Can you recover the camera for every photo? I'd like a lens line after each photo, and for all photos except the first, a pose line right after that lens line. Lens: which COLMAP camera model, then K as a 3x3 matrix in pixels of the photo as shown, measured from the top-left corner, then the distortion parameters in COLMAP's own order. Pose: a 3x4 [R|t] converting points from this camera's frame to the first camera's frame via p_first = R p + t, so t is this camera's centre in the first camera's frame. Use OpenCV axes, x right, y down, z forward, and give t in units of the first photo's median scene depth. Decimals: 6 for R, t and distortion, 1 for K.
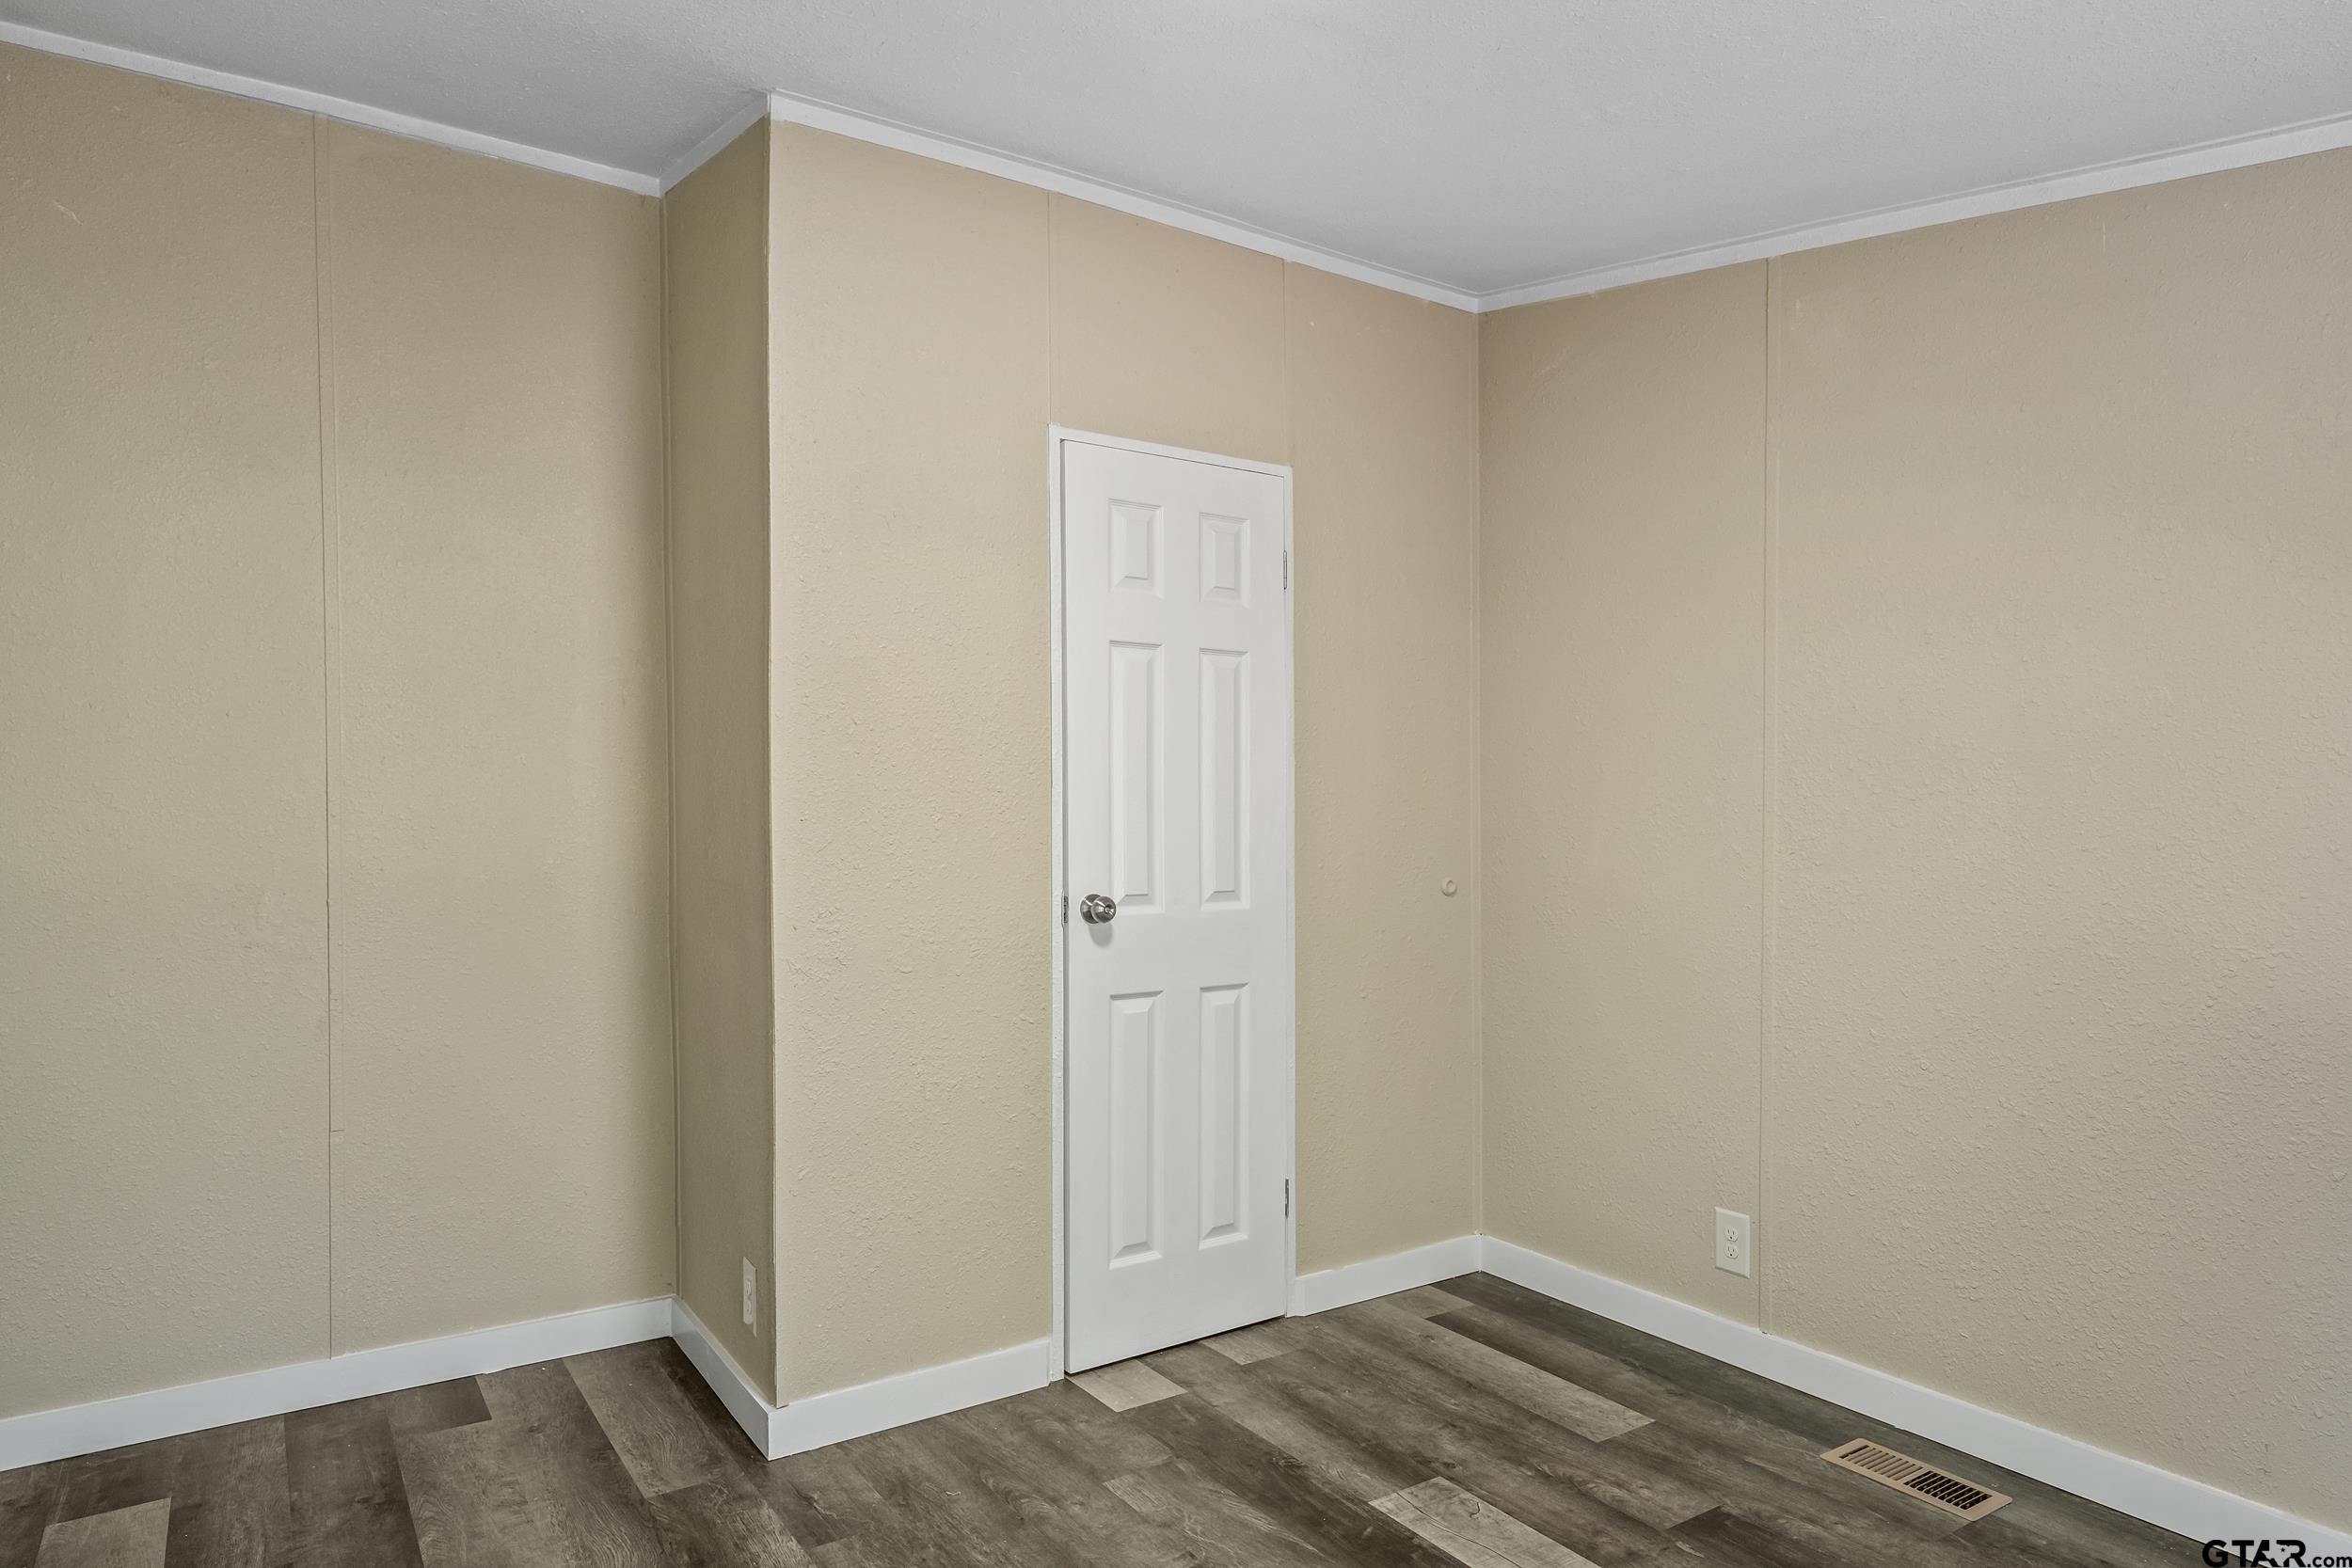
lens RADIAL K [[1379.3, 0, 1173.2], [0, 1379.3, 831.8], [0, 0, 1]] dist [-0.044086, 0.003052]
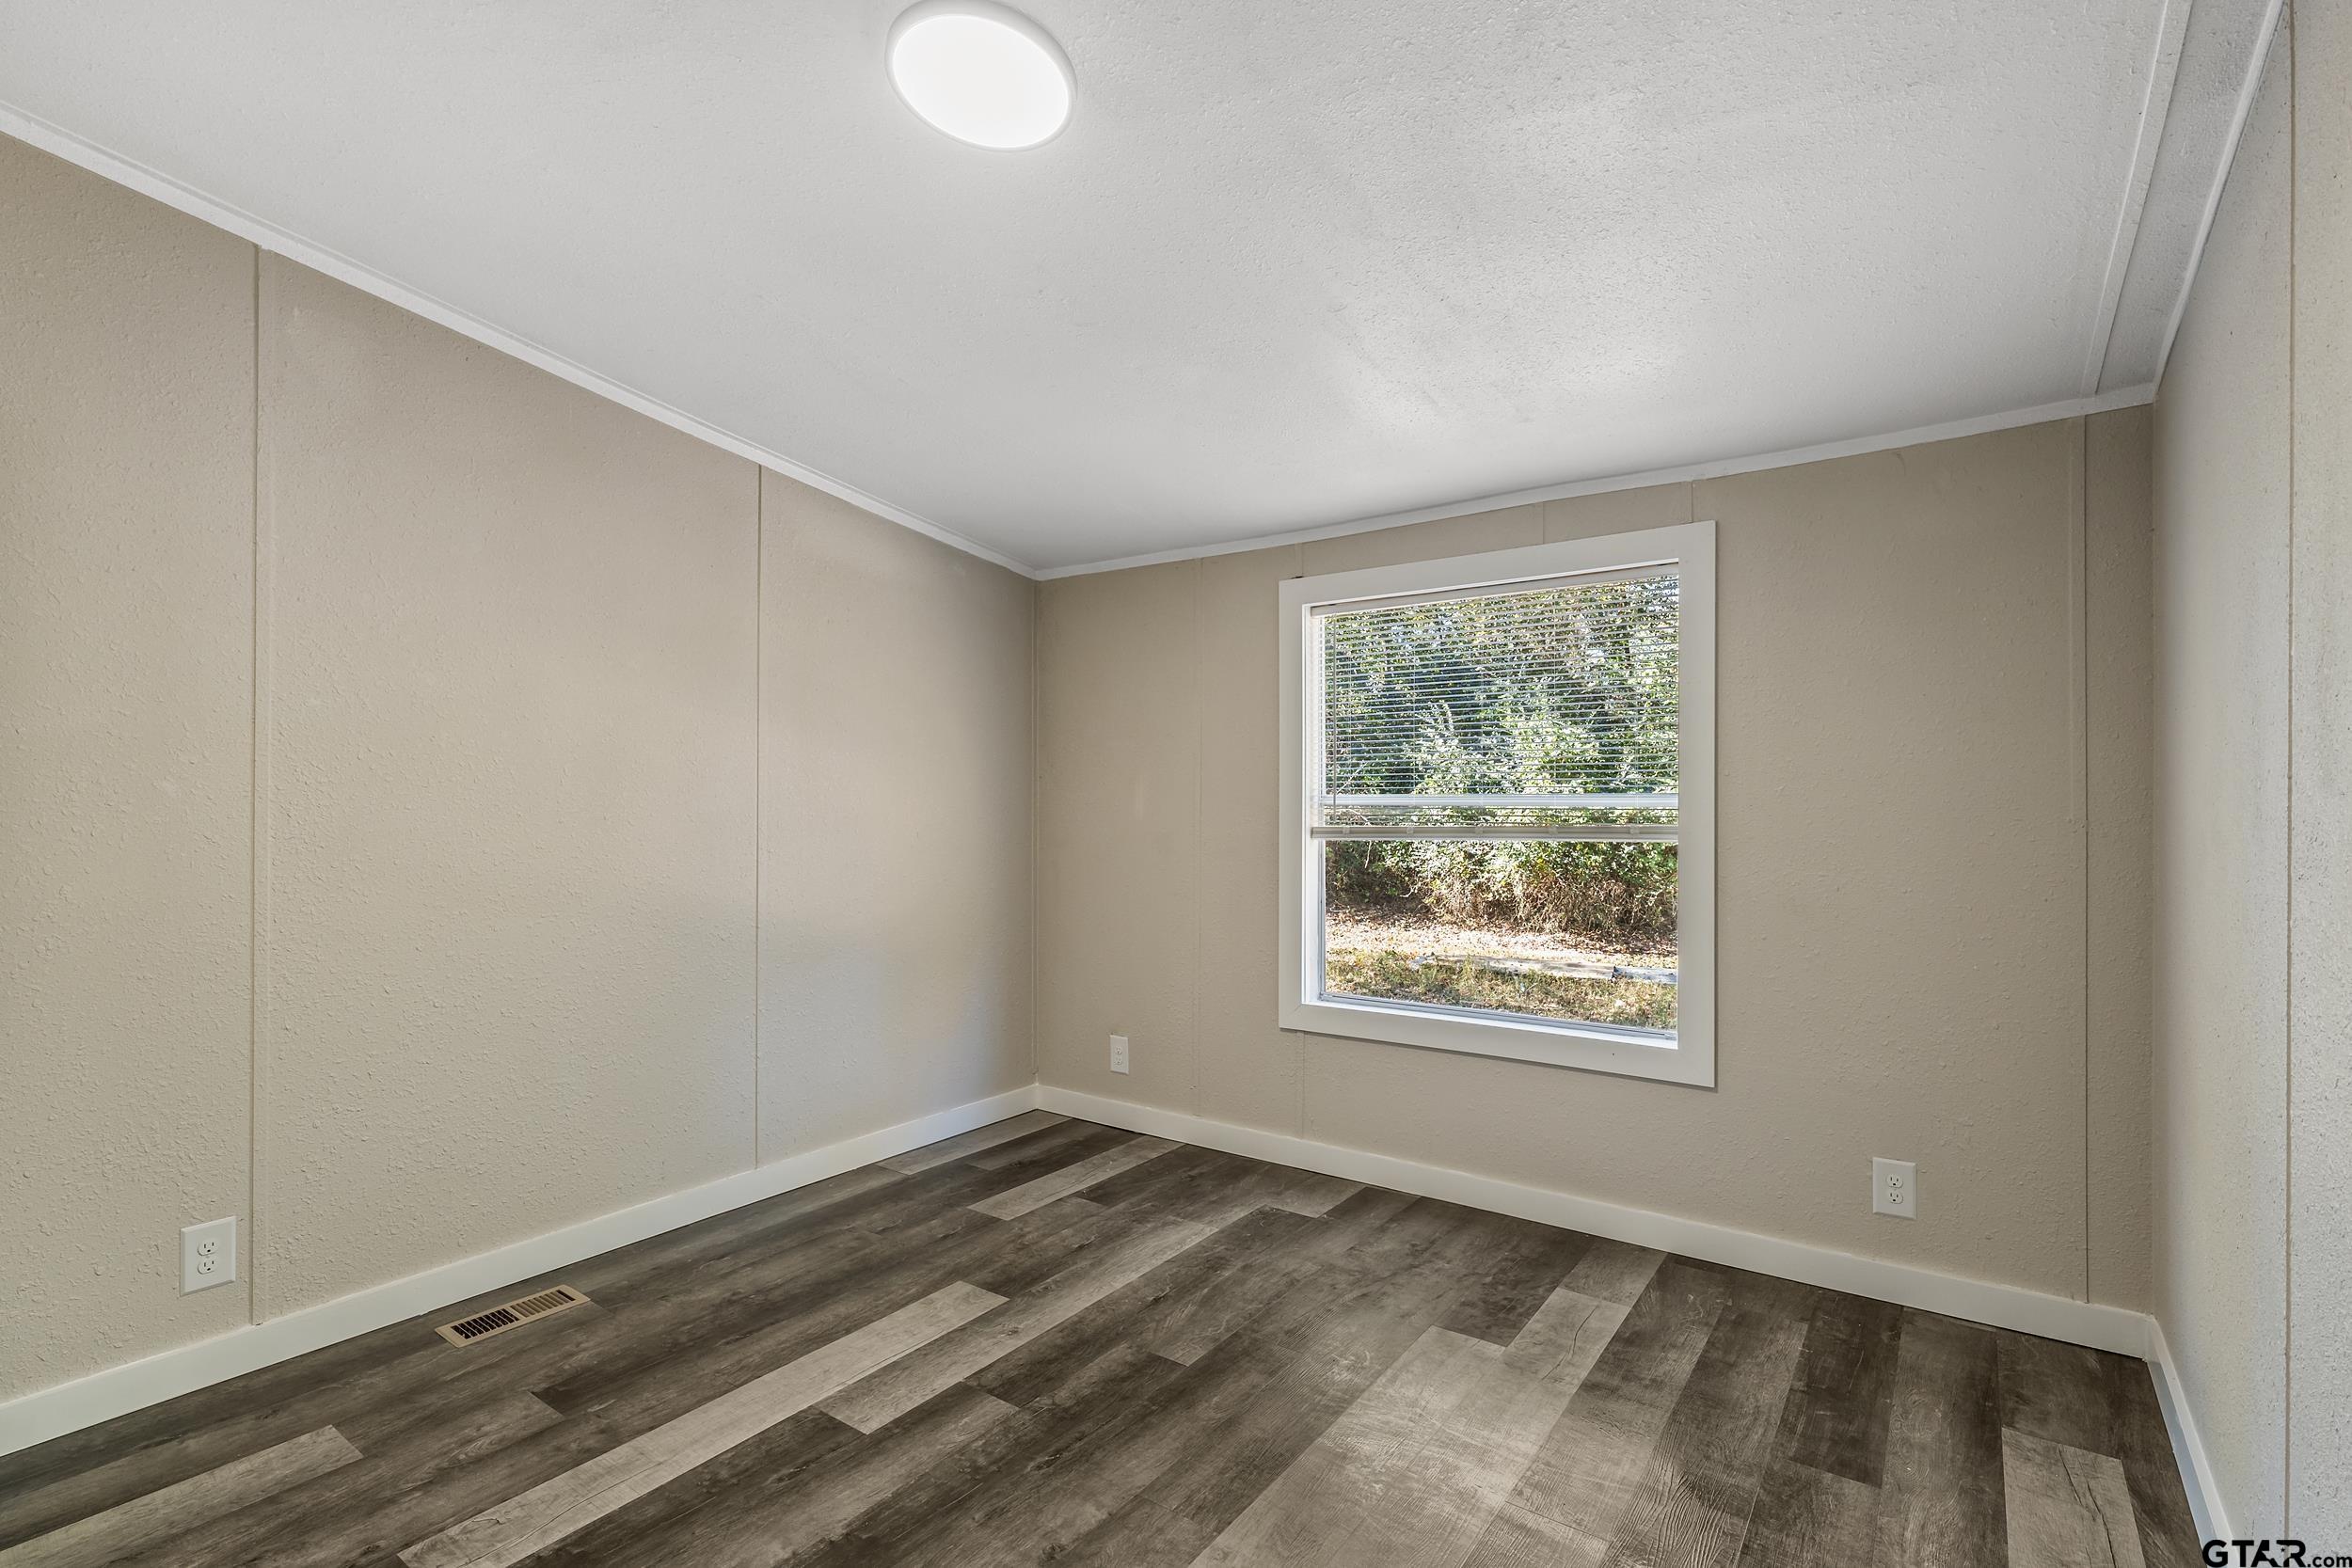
lens RADIAL K [[1128.1, 0, 1155.8], [0, 1128.1, 774.2], [0, 0, 1]] dist [-0.001809, -0.001035]
pose [[-0.359066, 0.005944, 0.933293, -0.644650], [0.013132, 0.999913, -0.001316, -0.025463], [-0.933220, 0.011784, -0.359113, 0.771186]]
